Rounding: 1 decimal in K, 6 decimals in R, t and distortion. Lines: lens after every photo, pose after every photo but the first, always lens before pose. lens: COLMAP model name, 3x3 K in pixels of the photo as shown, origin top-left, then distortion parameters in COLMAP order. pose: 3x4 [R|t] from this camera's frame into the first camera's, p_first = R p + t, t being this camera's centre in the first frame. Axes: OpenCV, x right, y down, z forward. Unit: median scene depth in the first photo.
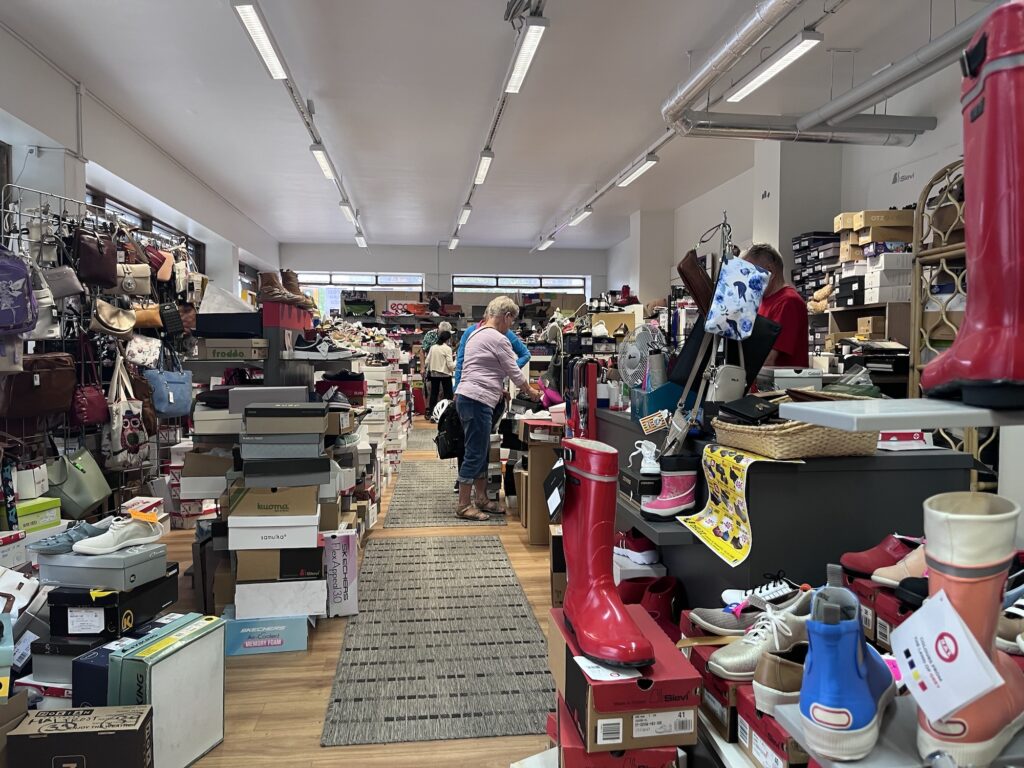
lens RADIAL K [[770.0, 0, 513.7], [0, 770.0, 381.9], [0, 0, 1]] dist [-0.002925, -0.008854]
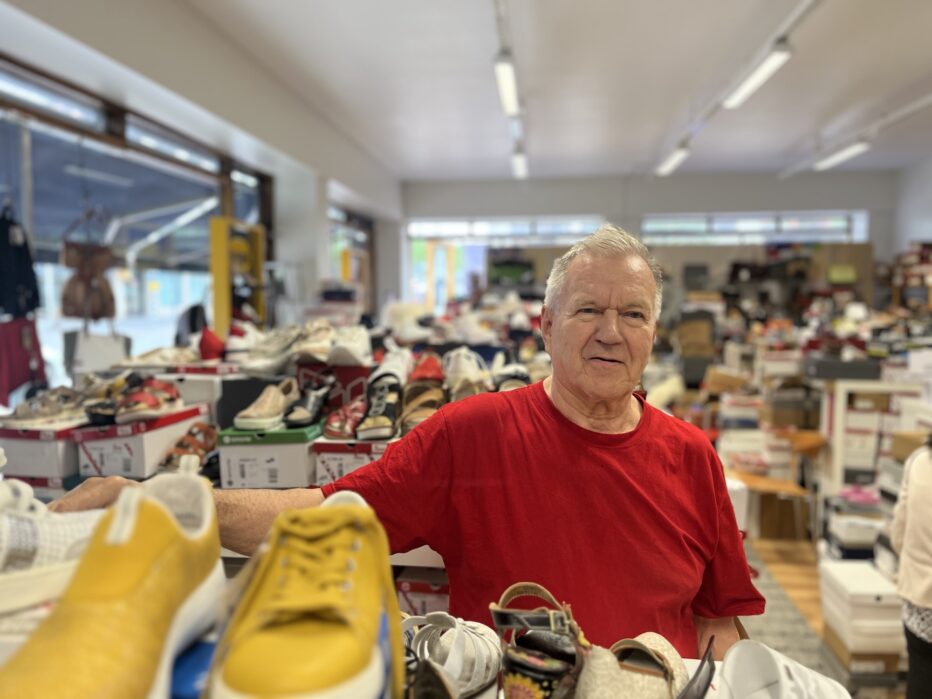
lens RADIAL K [[700.8, 0, 466.6], [0, 700.8, 351.1], [0, 0, 1]] dist [-0.002925, -0.008854]
pose [[0.975643, 0.007637, -0.219232, -0.108518], [0.000407, 0.999329, 0.036623, -0.051221], [0.219364, -0.035820, 0.974985, 0.413273]]
